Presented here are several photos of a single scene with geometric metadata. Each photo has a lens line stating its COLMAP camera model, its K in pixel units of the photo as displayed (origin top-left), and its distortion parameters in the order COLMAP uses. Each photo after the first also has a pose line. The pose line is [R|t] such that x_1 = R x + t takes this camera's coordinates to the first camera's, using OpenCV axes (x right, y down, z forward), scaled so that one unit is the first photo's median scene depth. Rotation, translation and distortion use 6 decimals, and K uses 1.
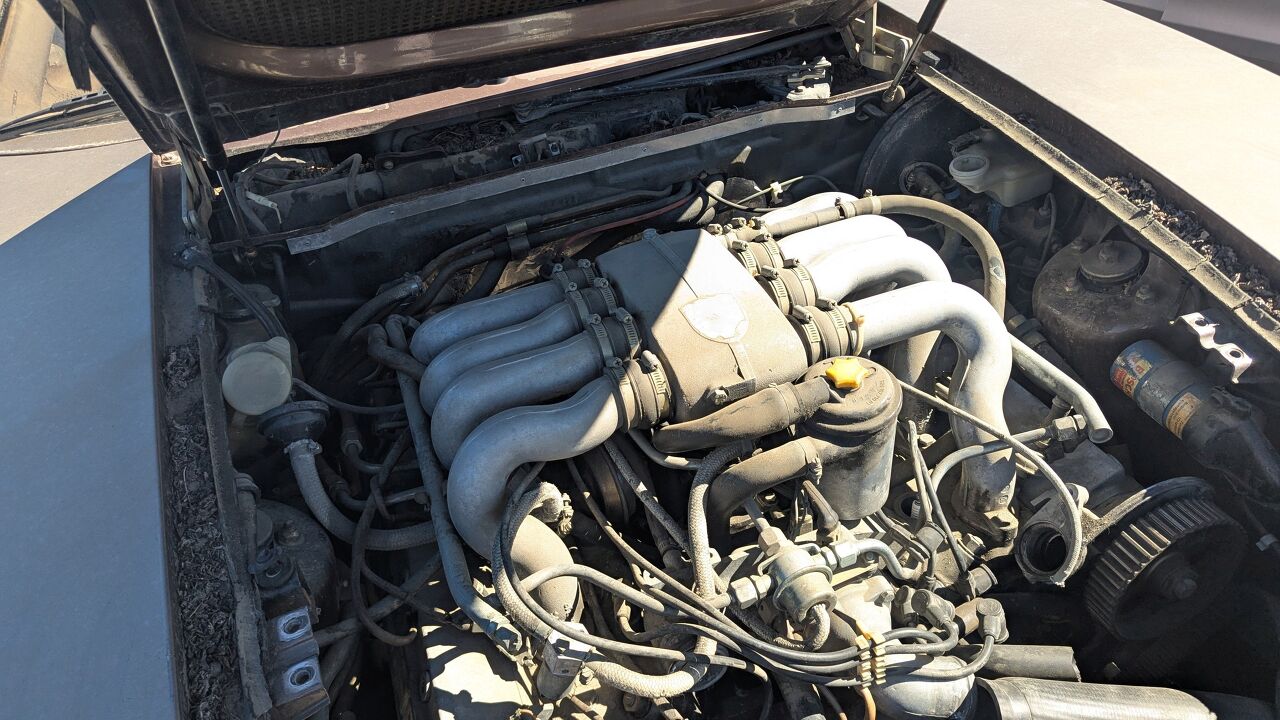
lens RADIAL K [[891.4, 0, 614.5], [0, 891.4, 341.3], [0, 0, 1]] dist [0.062130, -0.055800]
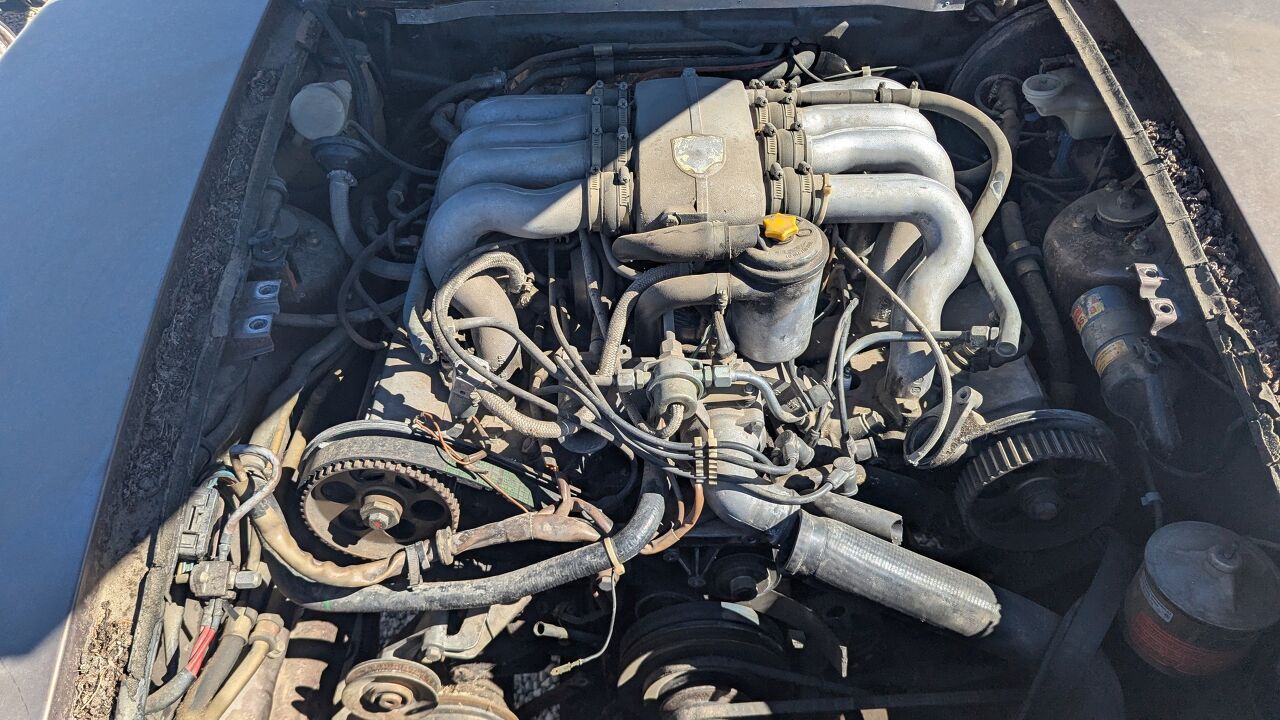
lens RADIAL K [[891.4, 0, 614.5], [0, 891.4, 341.3], [0, 0, 1]] dist [0.062130, -0.055800]
pose [[0.942114, 0.284678, -0.177144, 0.274624], [-0.257779, 0.952820, 0.160260, 0.042096], [0.214409, -0.105319, 0.971049, -0.108158]]
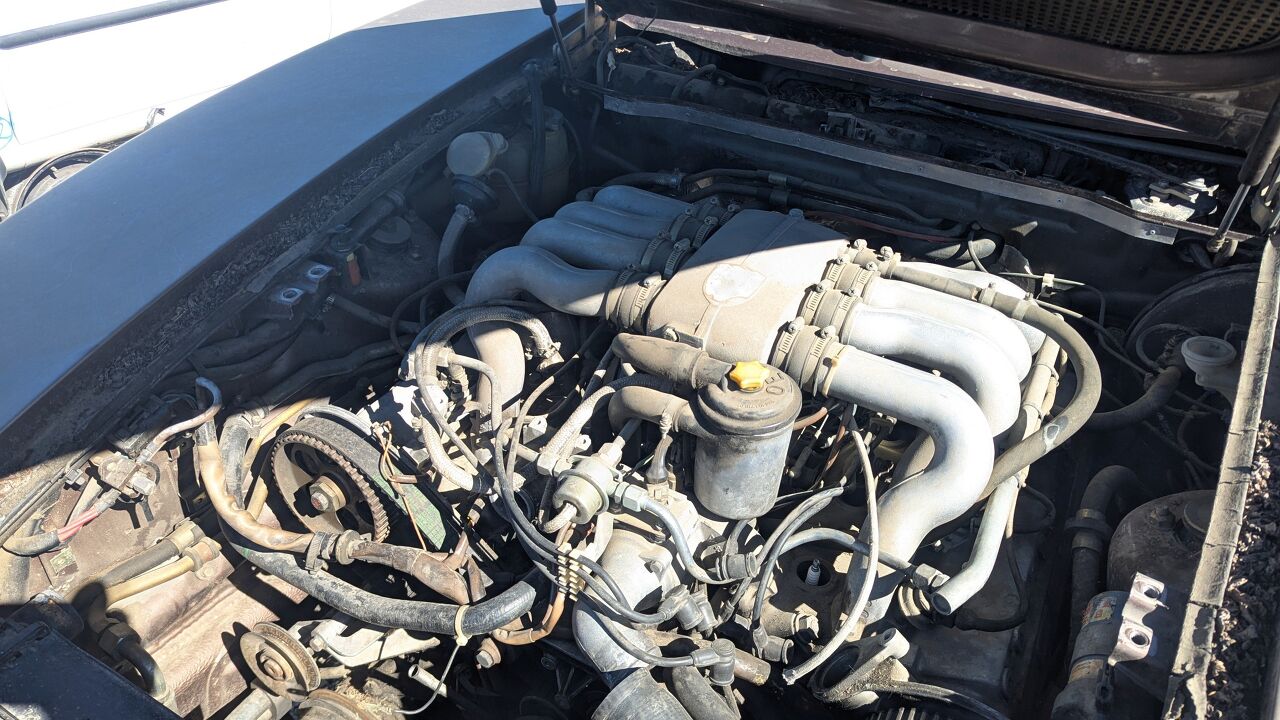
lens RADIAL K [[878.3, 0, 624.1], [0, 878.3, 325.9], [0, 0, 1]] dist [0.060742, -0.048557]
pose [[0.655239, 0.534898, -0.533428, 0.614761], [-0.528851, 0.829036, 0.181705, -0.107891], [0.539425, 0.163044, 0.826098, 0.069566]]
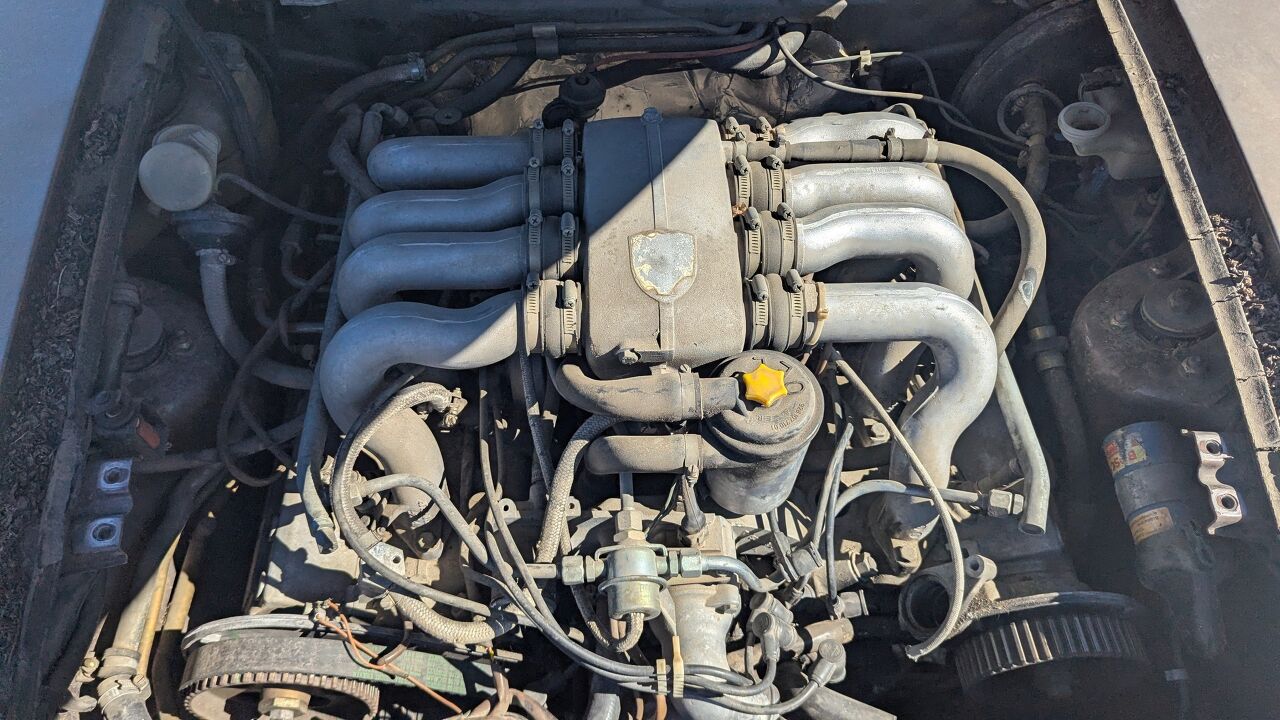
lens RADIAL K [[906.2, 0, 606.1], [0, 906.2, 334.9], [0, 0, 1]] dist [0.059636, -0.059260]
pose [[0.949335, 0.302717, -0.084415, 0.156610], [-0.260305, 0.907930, 0.328489, -0.236183], [0.176082, -0.289872, 0.940728, 0.140232]]
